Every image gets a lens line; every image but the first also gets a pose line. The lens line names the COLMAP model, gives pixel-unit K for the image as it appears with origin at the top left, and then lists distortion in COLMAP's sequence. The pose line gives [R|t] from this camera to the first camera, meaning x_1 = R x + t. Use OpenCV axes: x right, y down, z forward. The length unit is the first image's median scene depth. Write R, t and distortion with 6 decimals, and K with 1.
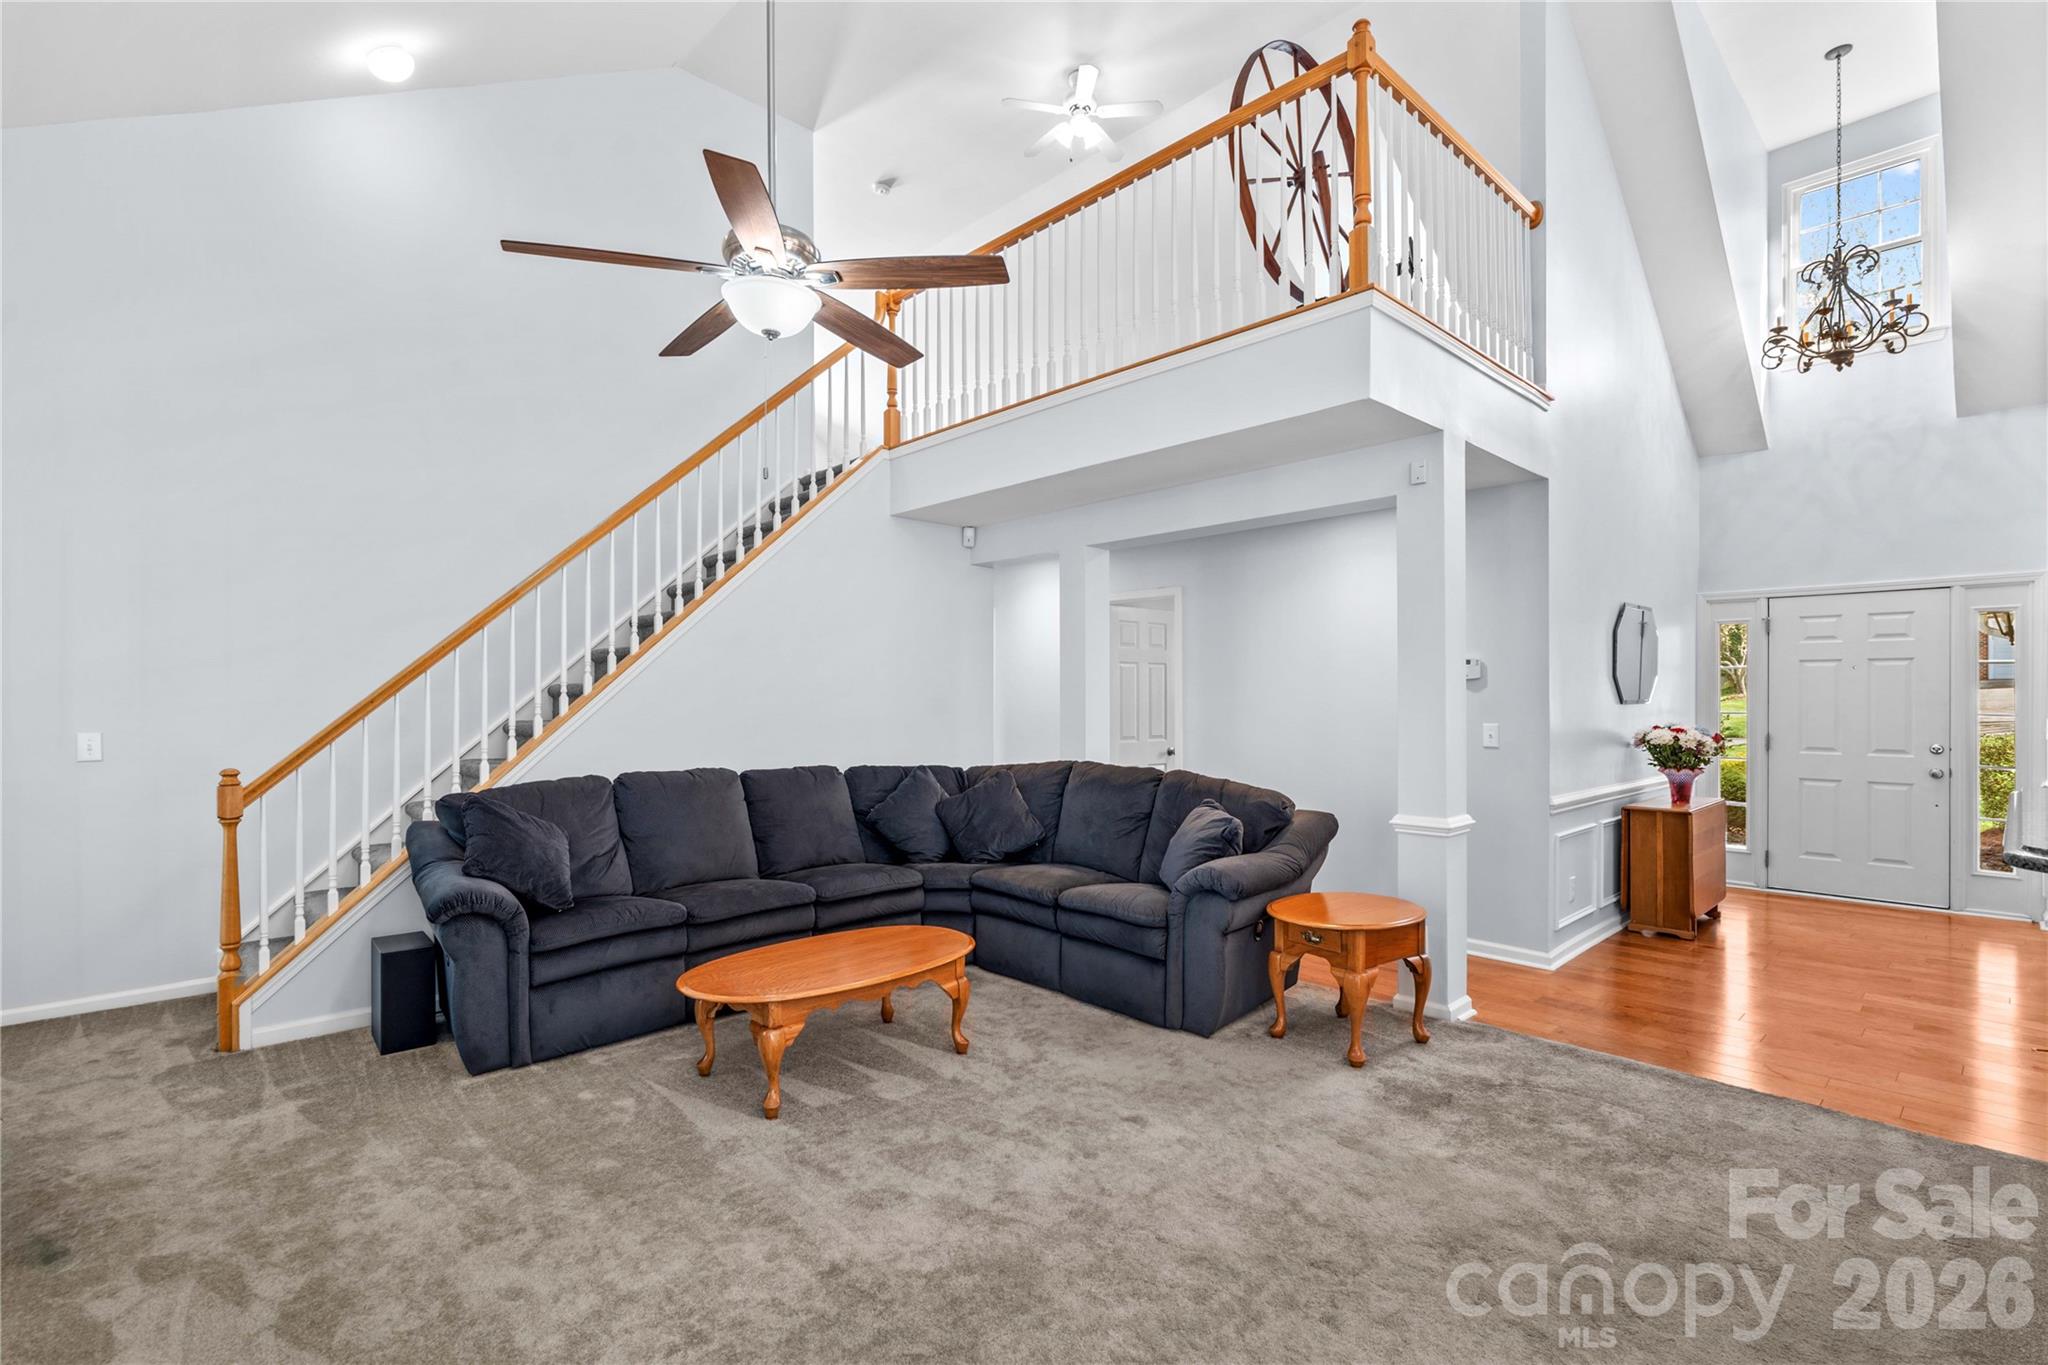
lens RADIAL K [[926.1, 0, 1029.6], [0, 926.1, 687.9], [0, 0, 1]] dist [-0.004122, 0.000066]
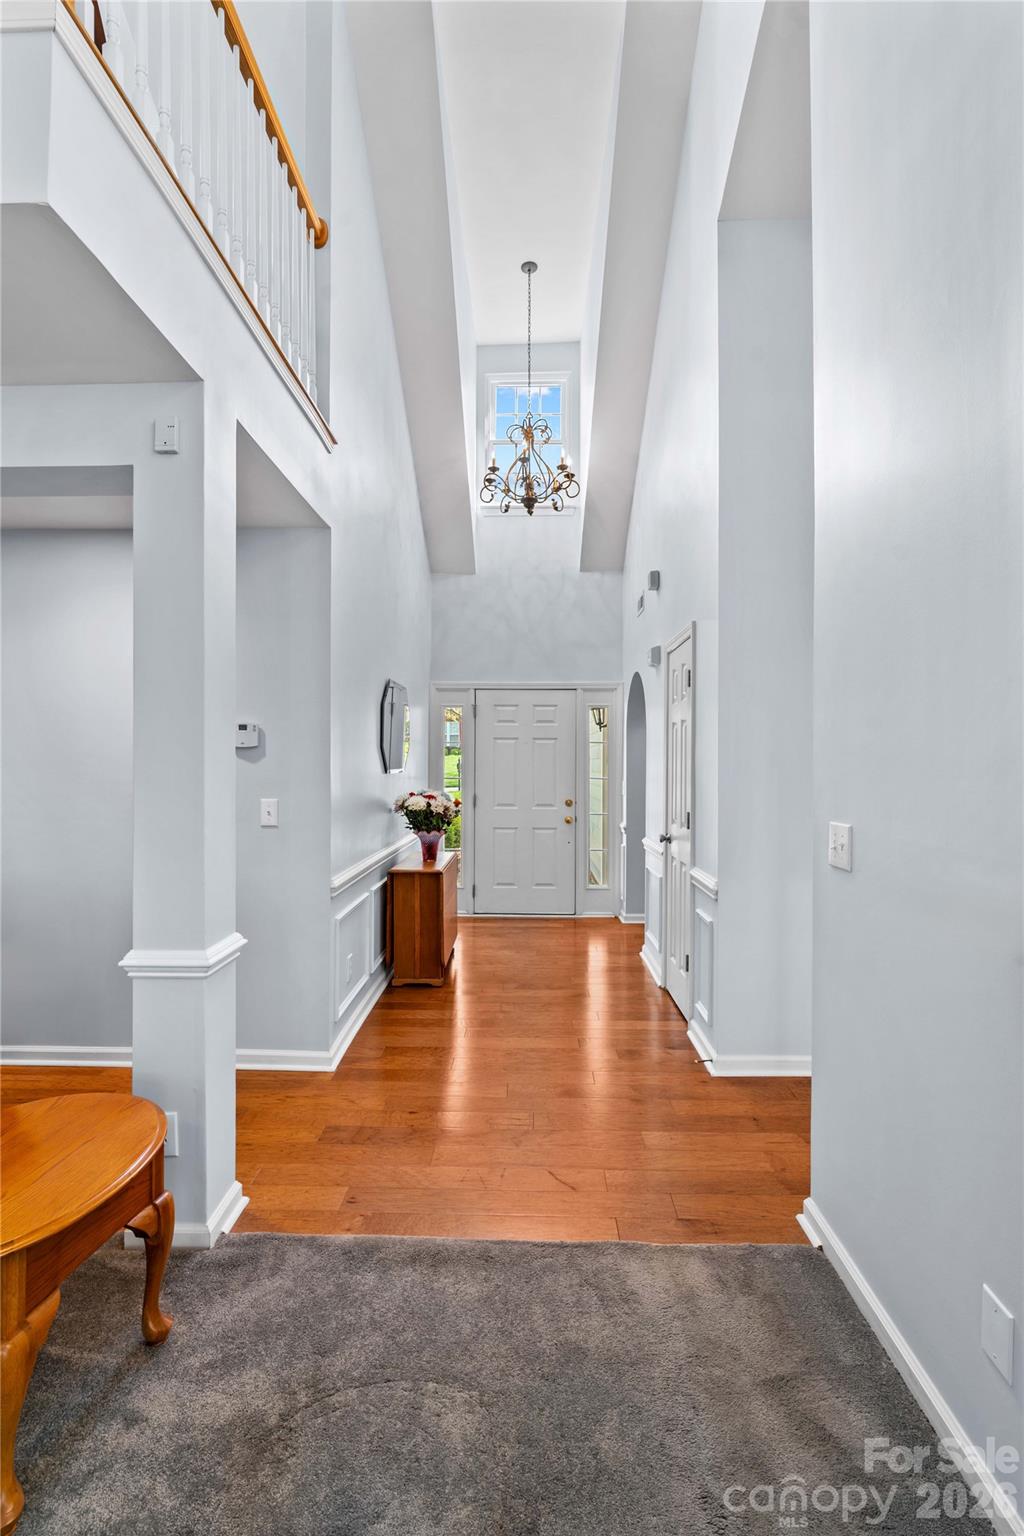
lens RADIAL K [[694.6, 0, 512.0], [0, 694.6, 768.0], [0, 0, 1]] dist [-0.004122, 0.000066]
pose [[0.701120, -0.003863, 0.713033, 0.173748], [-0.008929, 0.999859, 0.014197, -0.001806], [-0.712988, -0.016321, 0.700986, 0.341906]]
